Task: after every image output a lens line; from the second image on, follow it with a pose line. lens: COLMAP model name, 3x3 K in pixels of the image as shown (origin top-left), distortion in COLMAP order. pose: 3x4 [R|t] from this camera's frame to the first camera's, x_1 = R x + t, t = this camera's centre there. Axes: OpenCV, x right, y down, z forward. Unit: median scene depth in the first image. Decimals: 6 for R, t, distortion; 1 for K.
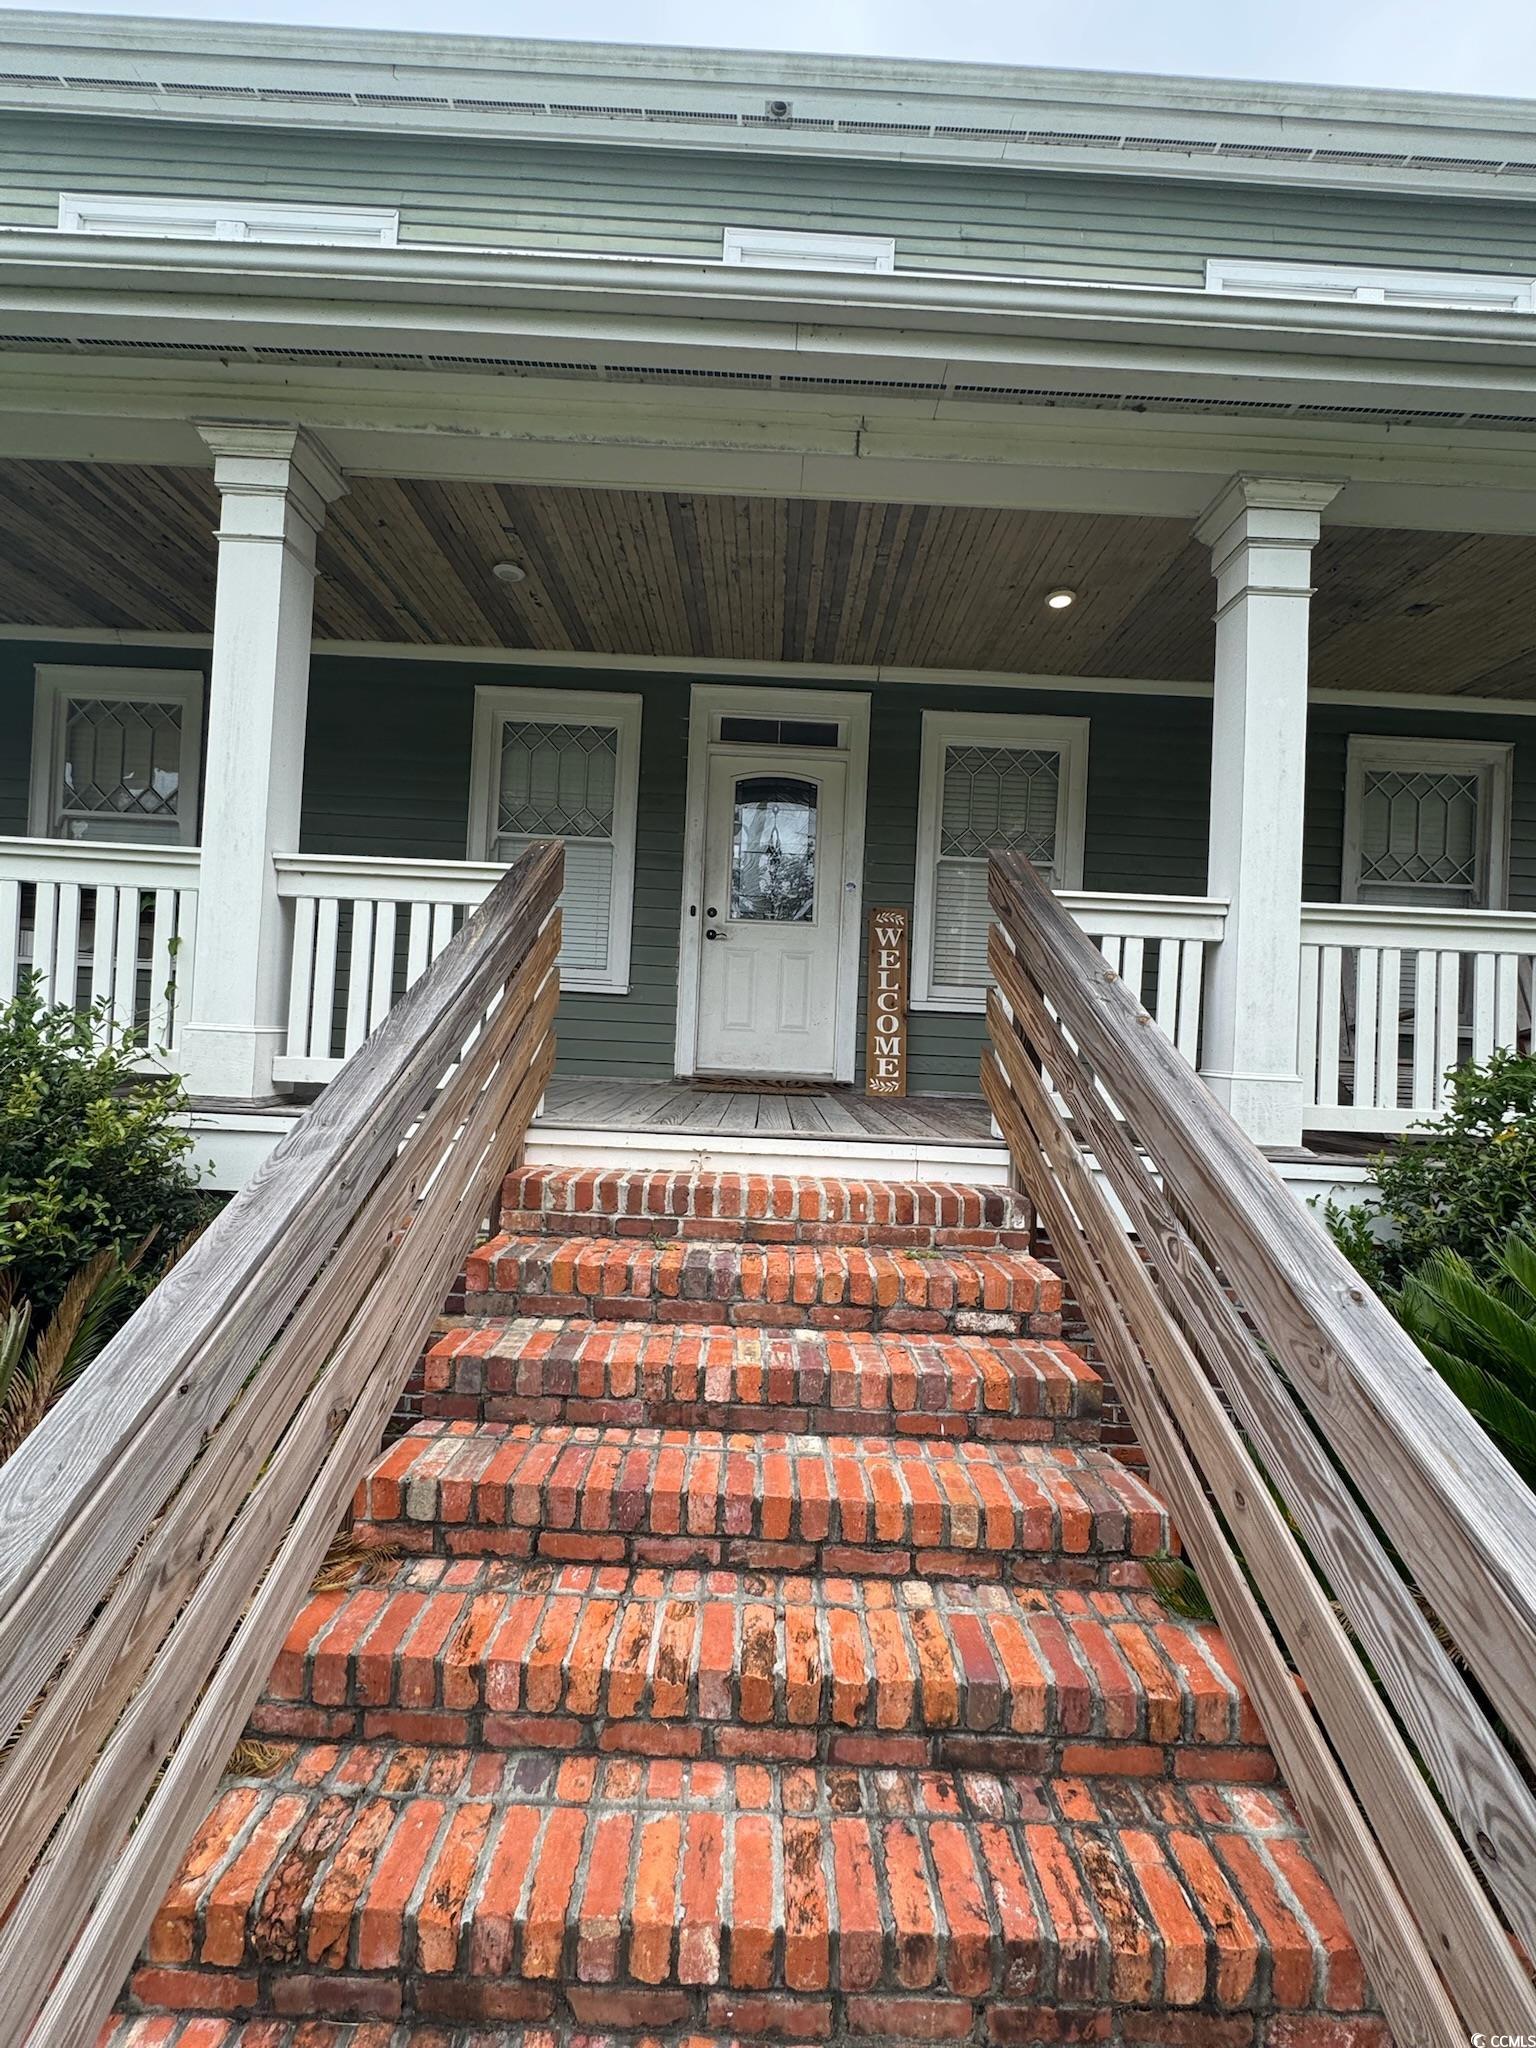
lens RADIAL K [[898.5, 0, 772.2], [0, 898.5, 1027.0], [0, 0, 1]] dist [-0.003108, -0.000057]
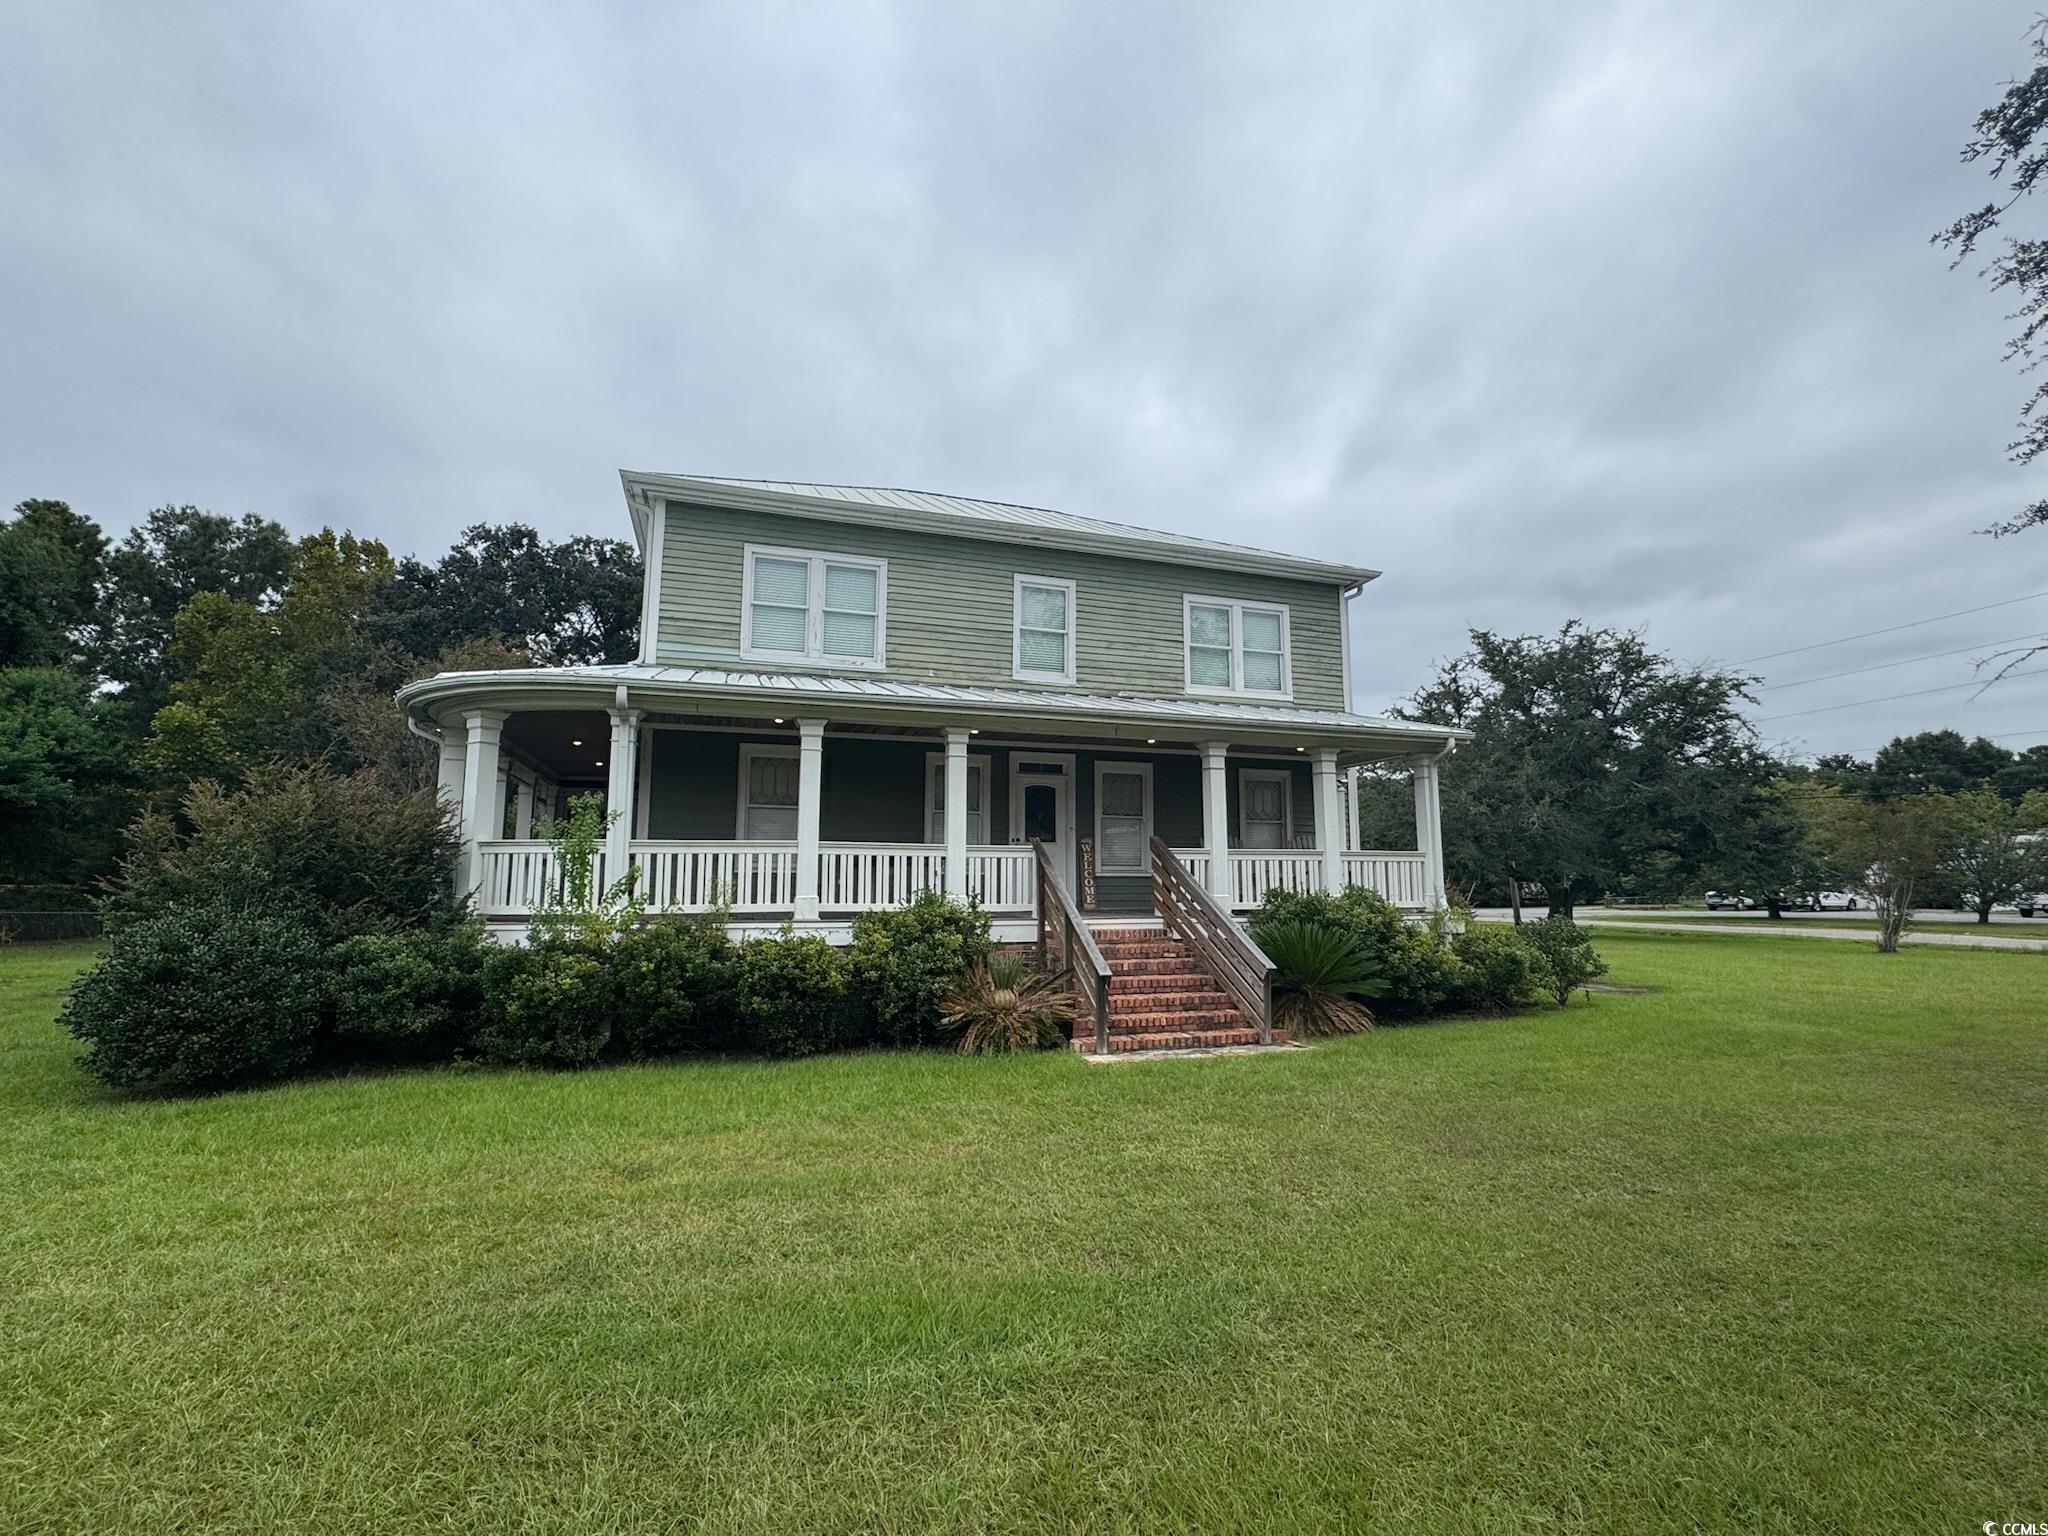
lens RADIAL K [[898.5, 0, 1020.0], [0, 898.5, 772.0], [0, 0, 1]] dist [-0.003108, -0.000057]
pose [[0.954447, -0.008280, 0.298265, -1.371040], [0.037739, 0.994937, -0.093142, -0.141228], [-0.295983, 0.100156, 0.949928, -2.369754]]
